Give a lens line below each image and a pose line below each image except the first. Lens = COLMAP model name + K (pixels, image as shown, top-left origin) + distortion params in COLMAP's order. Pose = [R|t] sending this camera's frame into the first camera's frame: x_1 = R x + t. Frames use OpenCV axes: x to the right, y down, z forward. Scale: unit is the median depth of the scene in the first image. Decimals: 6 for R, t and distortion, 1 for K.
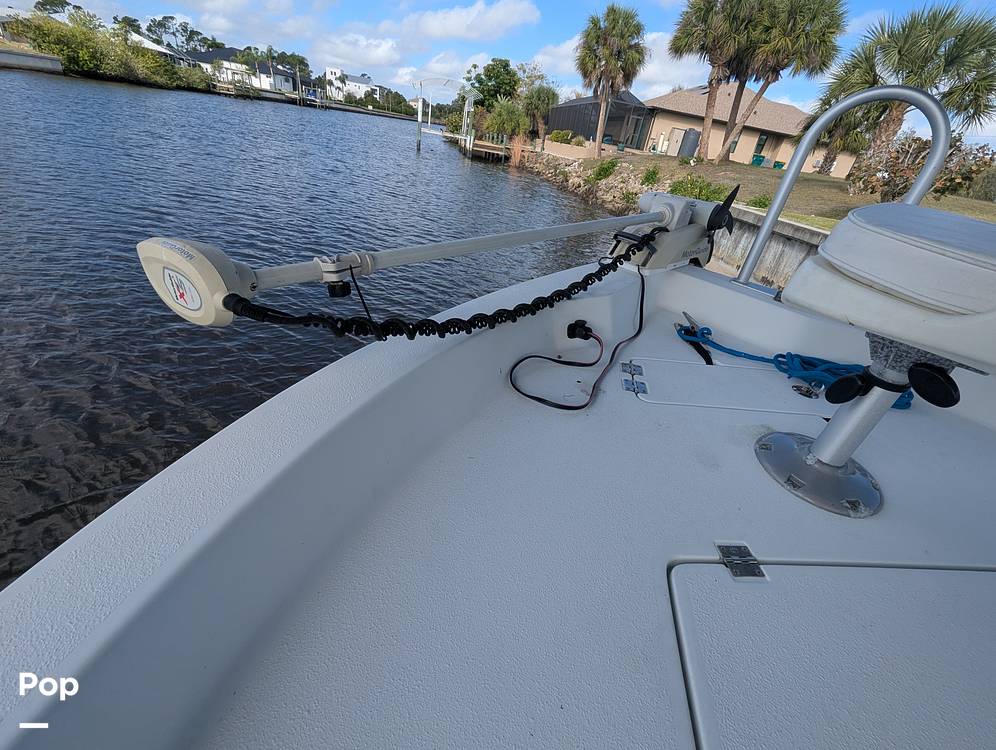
lens RADIAL K [[412.4, 0, 484.5], [0, 412.4, 368.1], [0, 0, 1]] dist [0.004837, -0.002529]
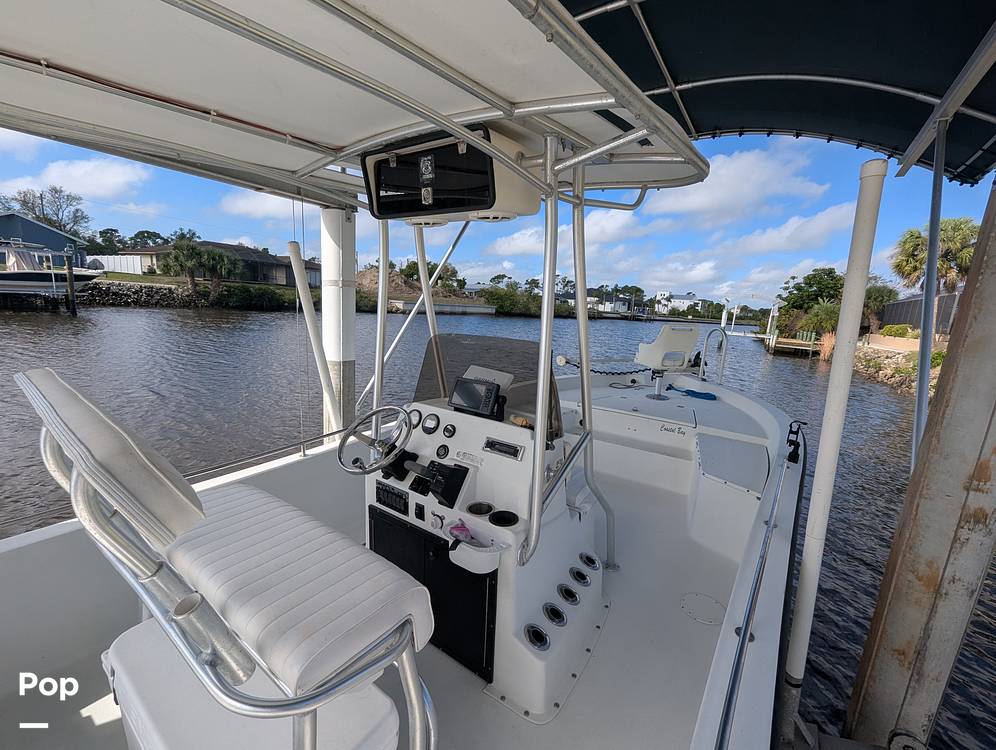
lens RADIAL K [[412.4, 0, 503.2], [0, 412.4, 381.8], [0, 0, 1]] dist [0.004837, -0.002529]
pose [[0.784615, 0.020219, -0.619653, 0.056093], [-0.266778, 0.913217, -0.308000, 0.049083], [0.559650, 0.406972, 0.721918, -0.087949]]
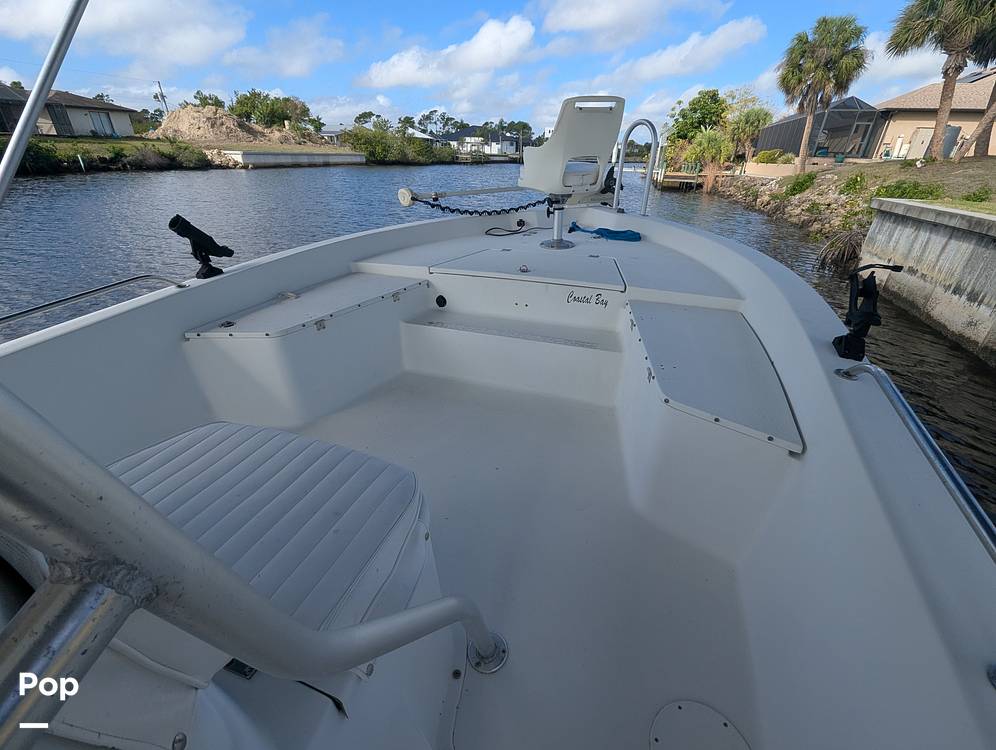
lens RADIAL K [[412.4, 0, 502.3], [0, 412.4, 372.9], [0, 0, 1]] dist [0.004837, -0.002529]
pose [[0.910715, 0.070778, -0.406925, 0.040511], [-0.101424, 0.993365, -0.054212, 0.033160], [0.400388, 0.090643, 0.911851, -0.046176]]
